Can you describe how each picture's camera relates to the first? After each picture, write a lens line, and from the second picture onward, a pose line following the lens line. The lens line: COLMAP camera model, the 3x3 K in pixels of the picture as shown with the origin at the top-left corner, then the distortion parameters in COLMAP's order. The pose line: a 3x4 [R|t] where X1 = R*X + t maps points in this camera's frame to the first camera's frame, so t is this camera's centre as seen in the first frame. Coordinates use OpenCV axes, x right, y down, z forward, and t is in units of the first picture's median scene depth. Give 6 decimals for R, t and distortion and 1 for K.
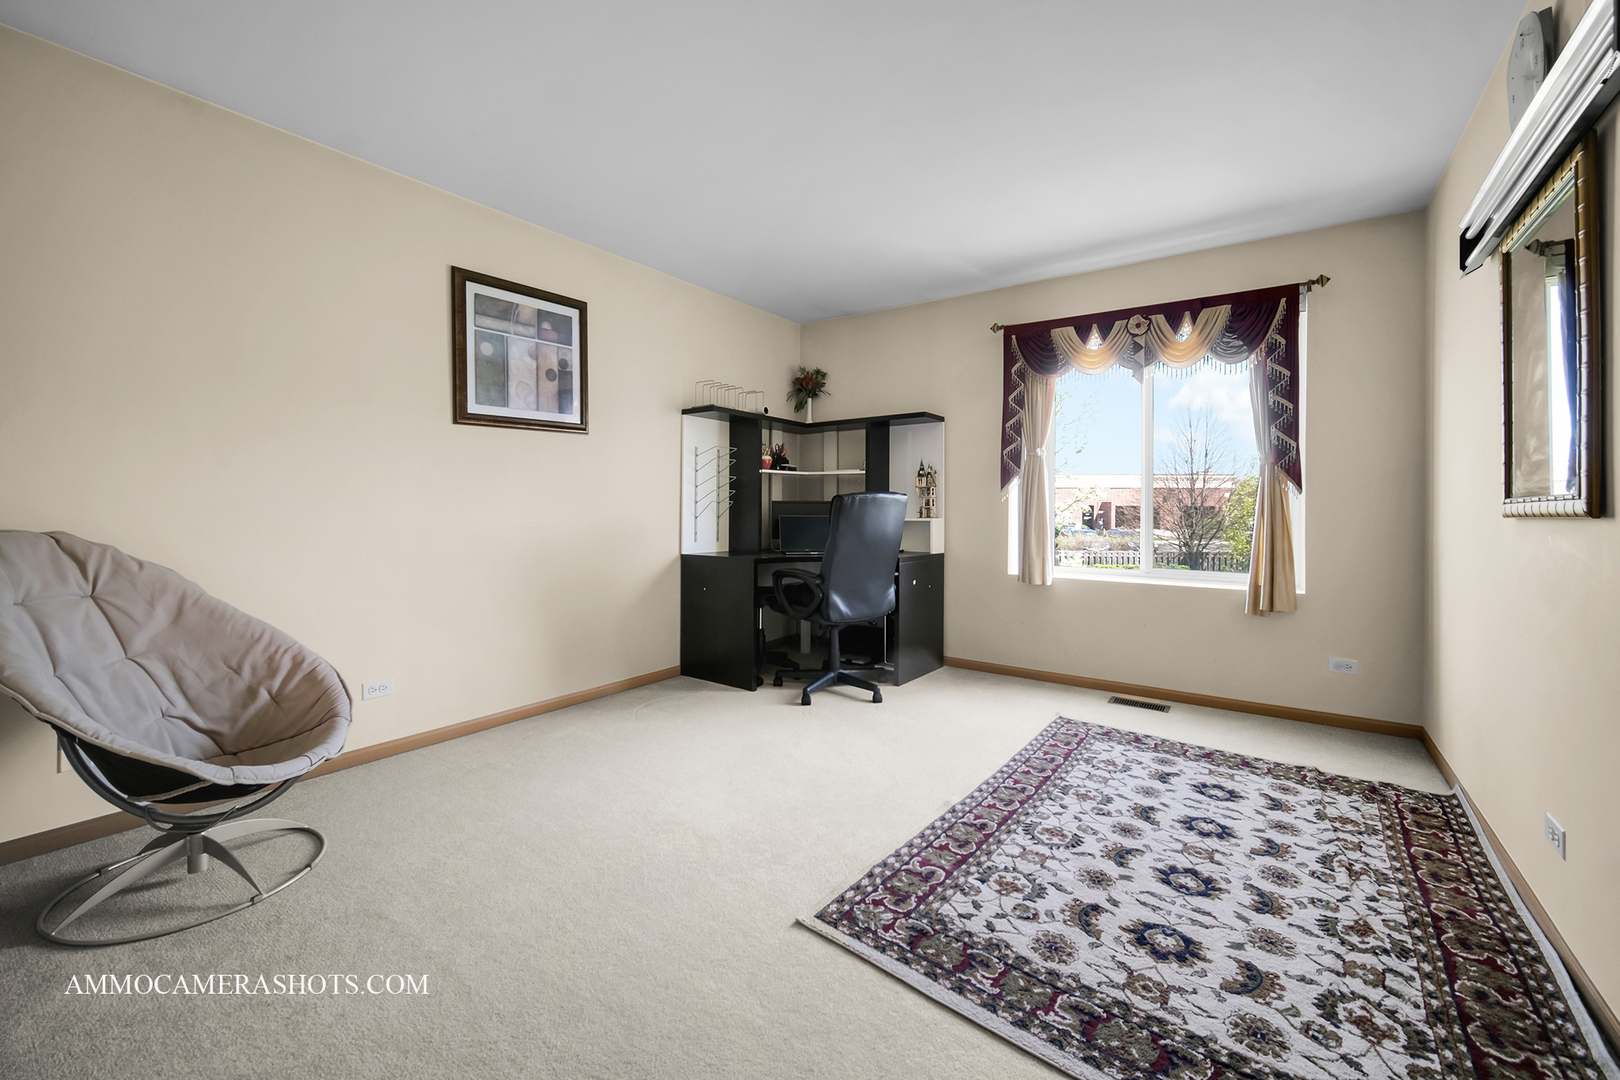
lens RADIAL K [[634.6, 0, 825.4], [0, 634.6, 530.0], [0, 0, 1]] dist [-0.001022, -0.000227]
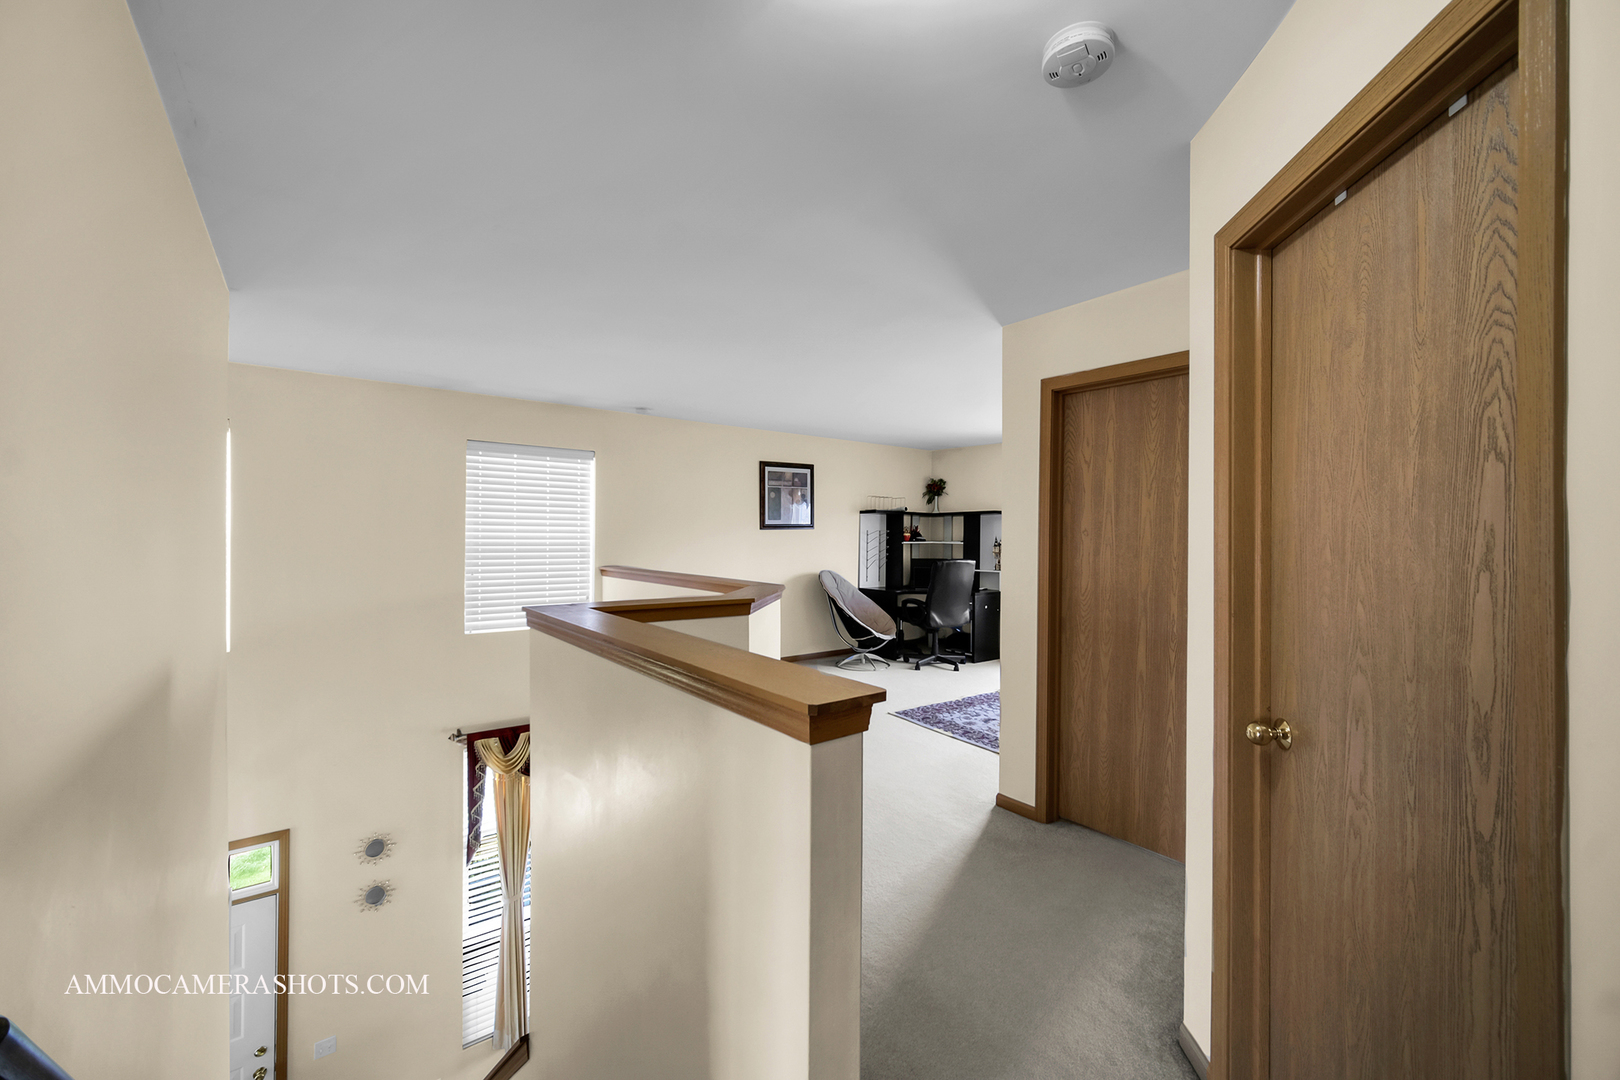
lens RADIAL K [[634.6, 0, 825.4], [0, 634.6, 530.0], [0, 0, 1]] dist [-0.001022, -0.000227]
pose [[0.955861, -0.006753, -0.293742, 0.224325], [-0.008598, 0.998665, -0.050935, -0.039081], [0.293694, 0.051212, 0.954527, -0.806450]]
